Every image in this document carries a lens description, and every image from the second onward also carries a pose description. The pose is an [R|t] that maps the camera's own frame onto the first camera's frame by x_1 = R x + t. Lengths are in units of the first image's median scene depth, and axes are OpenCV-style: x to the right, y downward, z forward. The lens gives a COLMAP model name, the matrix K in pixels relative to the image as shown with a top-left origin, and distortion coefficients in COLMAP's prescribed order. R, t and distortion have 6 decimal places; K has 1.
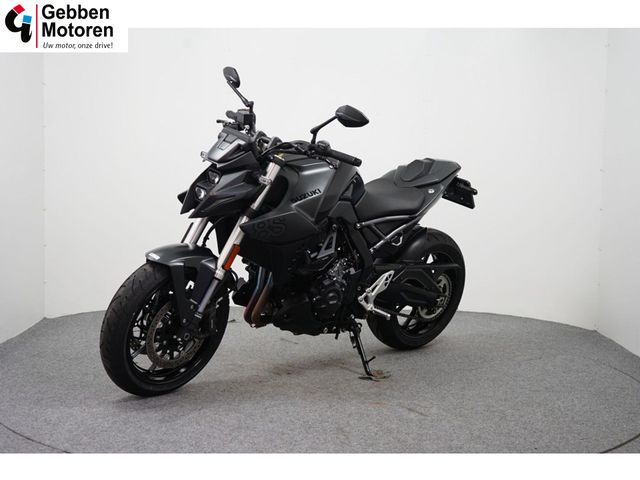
lens RADIAL K [[980.7, 0, 320.0], [0, 980.7, 240.0], [0, 0, 1]] dist [0.006927, -0.002716]
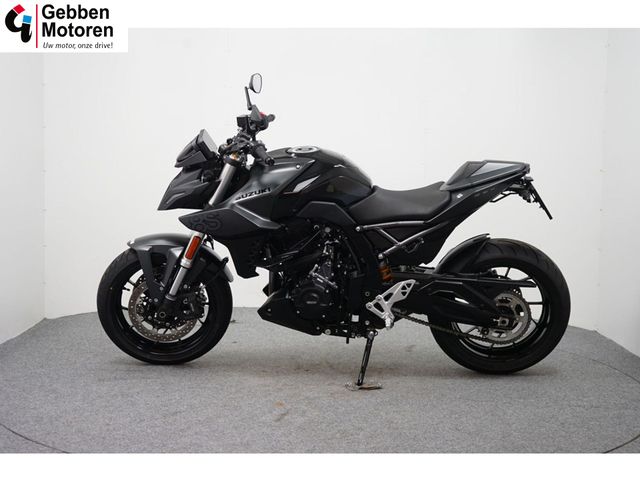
lens RADIAL K [[980.7, 0, 320.0], [0, 980.7, 240.0], [0, 0, 1]] dist [0.006927, -0.002716]
pose [[0.706596, 0.057988, -0.705238, 0.682874], [-0.068335, 0.997570, 0.013559, -0.013514], [0.704310, 0.038612, 0.708841, 0.282248]]
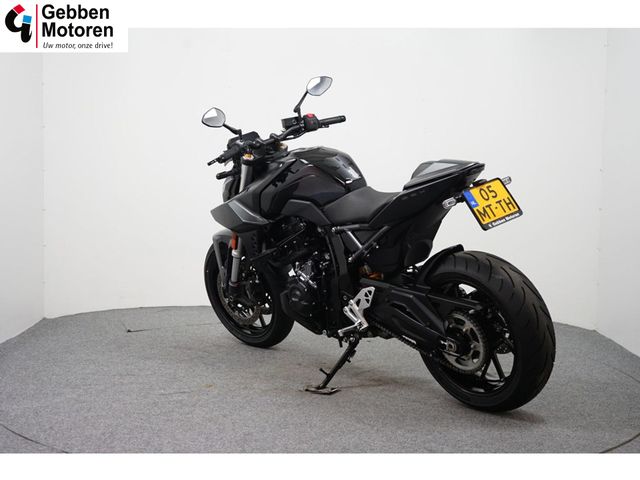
lens RADIAL K [[980.7, 0, 320.0], [0, 980.7, 240.0], [0, 0, 1]] dist [0.006927, -0.002716]
pose [[-0.045026, 0.074469, -0.996206, 0.965009], [-0.104206, 0.991427, 0.078821, -0.076170], [0.993536, 0.107360, -0.036880, 1.004462]]
